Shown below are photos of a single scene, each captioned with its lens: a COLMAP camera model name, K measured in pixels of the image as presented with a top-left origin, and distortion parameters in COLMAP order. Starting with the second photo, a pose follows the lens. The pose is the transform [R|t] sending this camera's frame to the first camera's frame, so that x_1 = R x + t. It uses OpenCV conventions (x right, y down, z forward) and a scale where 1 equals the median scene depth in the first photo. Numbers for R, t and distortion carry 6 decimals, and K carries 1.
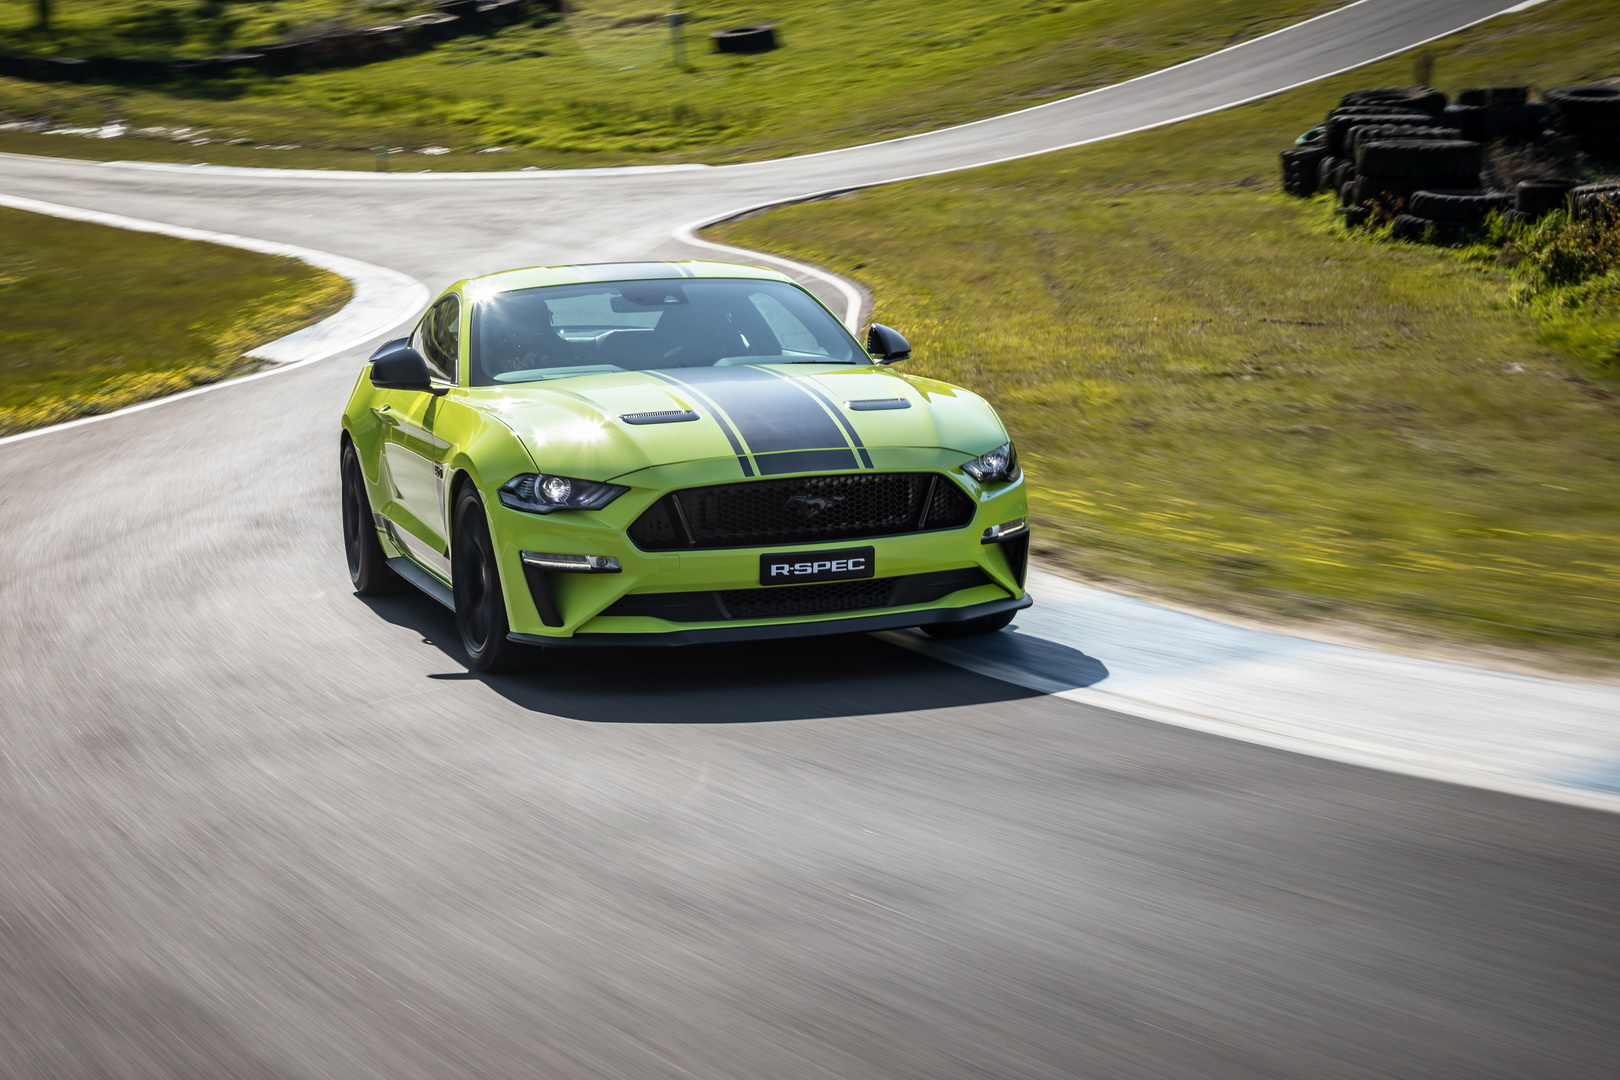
lens RADIAL K [[2542.1, 0, 810.0], [0, 2542.1, 540.0], [0, 0, 1]] dist [0.009354, 0.018147]
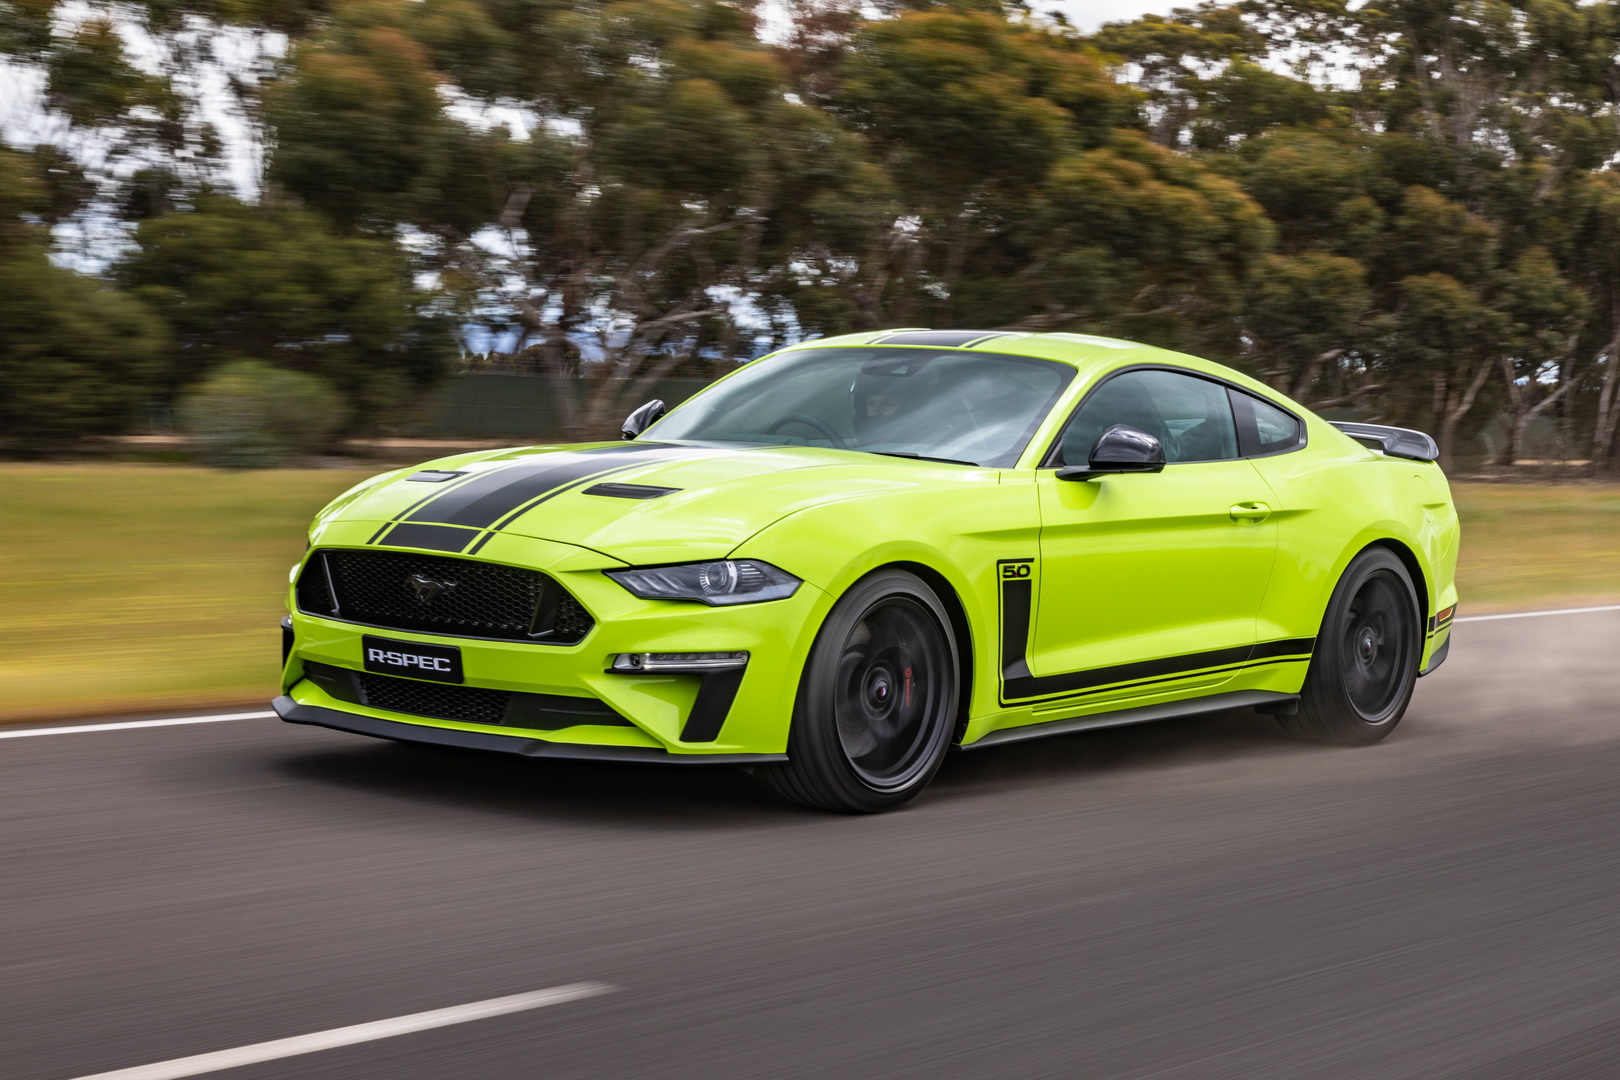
lens RADIAL K [[2542.1, 0, 810.0], [0, 2542.1, 540.0], [0, 0, 1]] dist [0.009354, 0.018147]
pose [[0.588846, 0.110511, -0.800655, 0.759620], [-0.146603, 0.988780, 0.028657, -0.073226], [0.794839, 0.100504, 0.598440, 0.590029]]
